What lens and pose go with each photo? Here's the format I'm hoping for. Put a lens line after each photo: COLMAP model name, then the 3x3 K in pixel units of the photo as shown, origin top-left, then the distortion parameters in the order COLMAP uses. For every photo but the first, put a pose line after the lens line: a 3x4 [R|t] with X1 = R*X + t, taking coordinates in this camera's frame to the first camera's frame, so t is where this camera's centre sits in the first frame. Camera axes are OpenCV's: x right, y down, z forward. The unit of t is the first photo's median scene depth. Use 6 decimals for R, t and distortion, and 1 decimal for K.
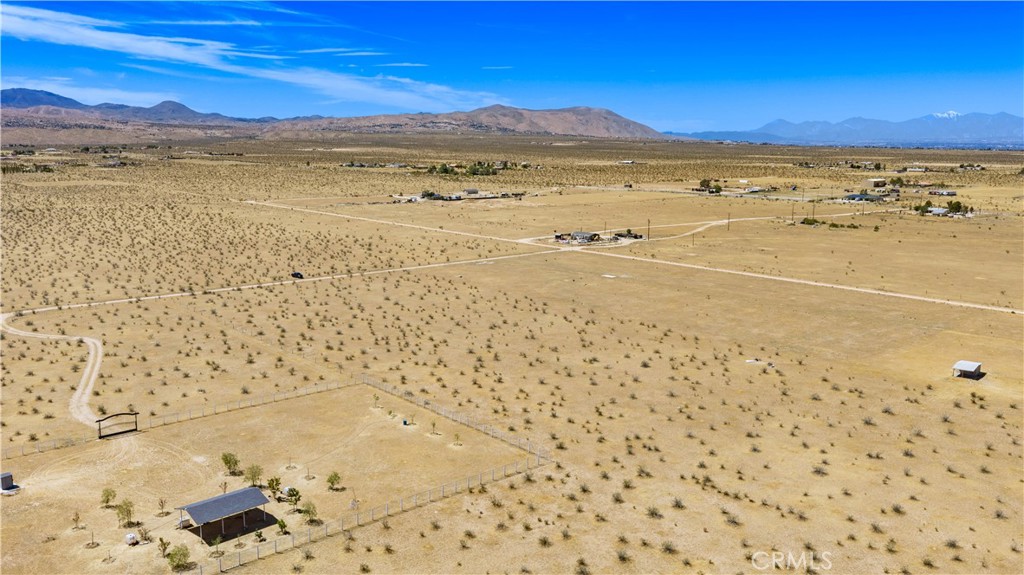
lens RADIAL K [[846.0, 0, 509.9], [0, 846.0, 293.7], [0, 0, 1]] dist [0.025992, -0.054935]
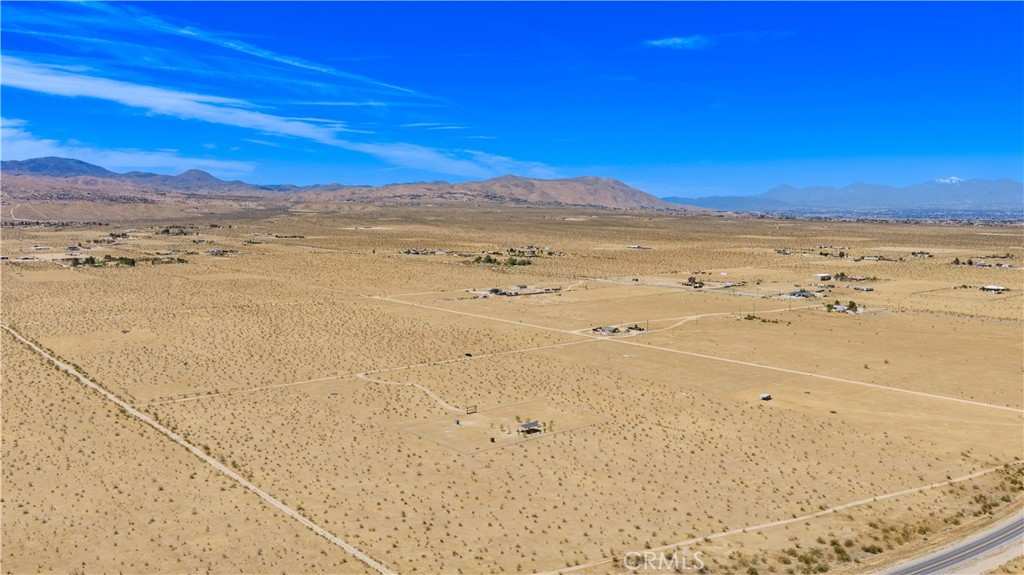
lens RADIAL K [[846.0, 0, 509.9], [0, 846.0, 293.7], [0, 0, 1]] dist [0.025992, -0.054935]
pose [[0.999955, 0.004098, -0.008547, -0.046033], [-0.004707, 0.997359, -0.072480, -0.007078], [0.008228, 0.072517, 0.997333, -0.328684]]
